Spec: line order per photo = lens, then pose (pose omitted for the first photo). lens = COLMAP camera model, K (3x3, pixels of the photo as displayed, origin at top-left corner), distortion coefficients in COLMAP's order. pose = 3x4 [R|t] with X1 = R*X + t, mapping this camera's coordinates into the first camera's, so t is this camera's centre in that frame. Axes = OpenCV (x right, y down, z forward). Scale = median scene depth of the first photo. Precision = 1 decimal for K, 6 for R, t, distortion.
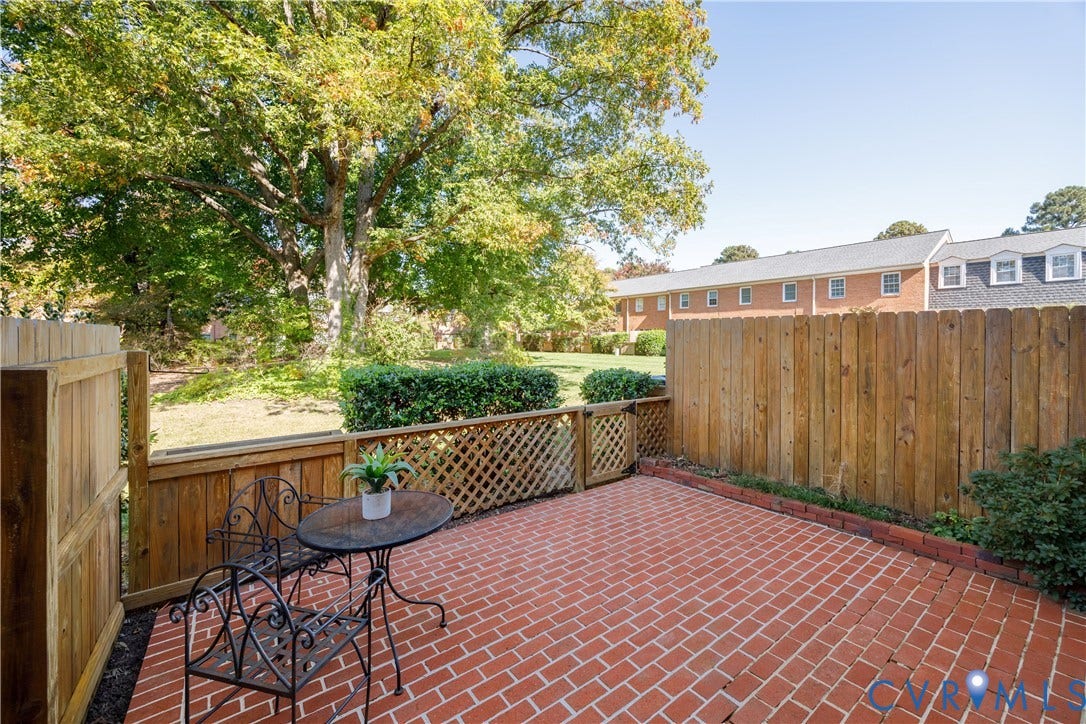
lens RADIAL K [[428.8, 0, 560.5], [0, 428.8, 359.8], [0, 0, 1]] dist [-0.015080, 0.000010]
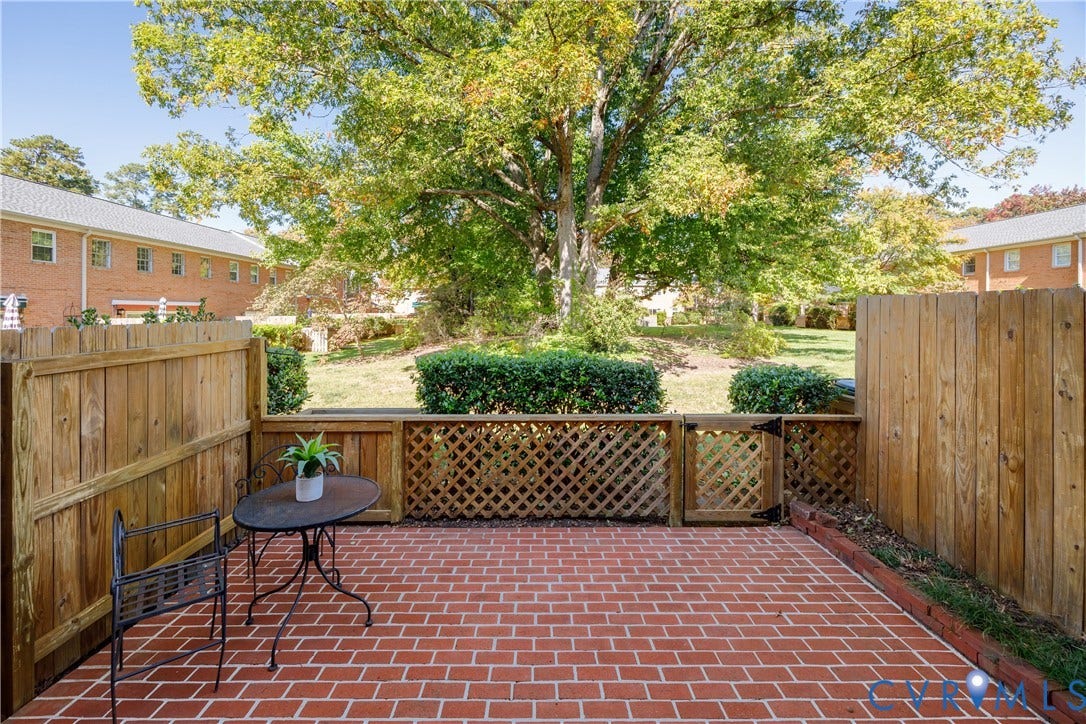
lens RADIAL K [[457.0, 0, 533.3], [0, 457.0, 328.3], [0, 0, 1]] dist [-0.002392, -0.000049]
pose [[0.792199, 0.017165, -0.610021, 0.316576], [-0.025646, 0.999658, -0.005176, -0.033576], [0.609724, 0.019744, 0.792368, 0.180279]]
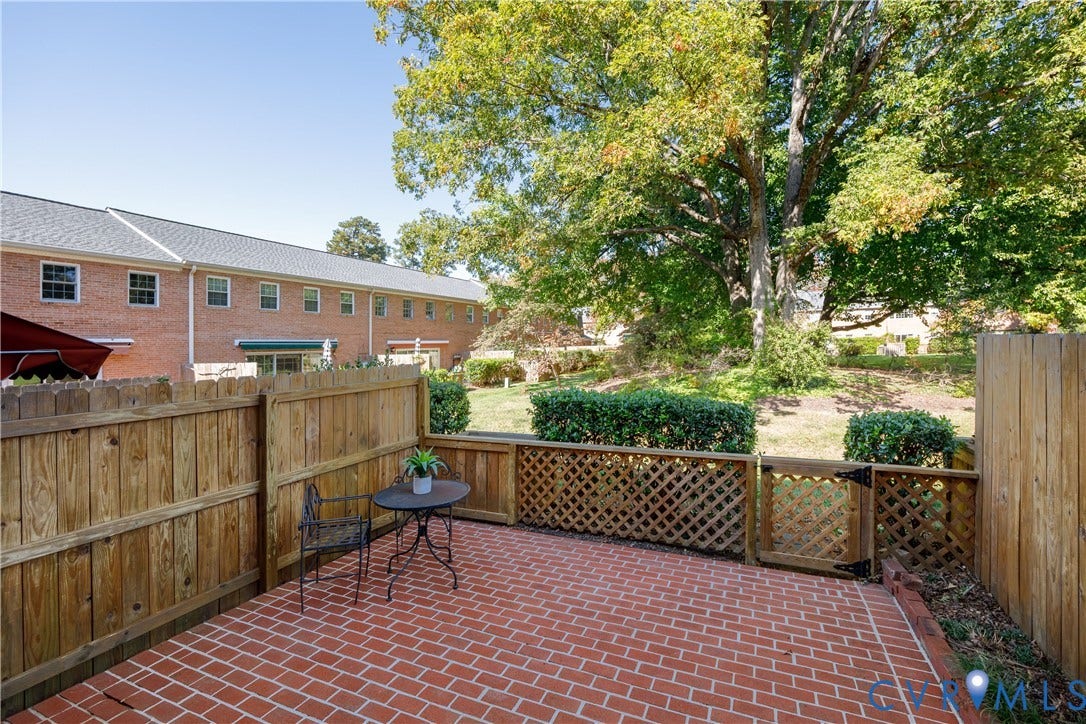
lens RADIAL K [[457.7, 0, 568.5], [0, 457.7, 357.0], [0, 0, 1]] dist [-0.003232, -0.000269]
pose [[0.498543, 0.009935, -0.866808, 0.563561], [-0.019593, 0.999808, 0.000190, -0.061803], [0.866644, 0.016888, 0.498642, 0.271580]]
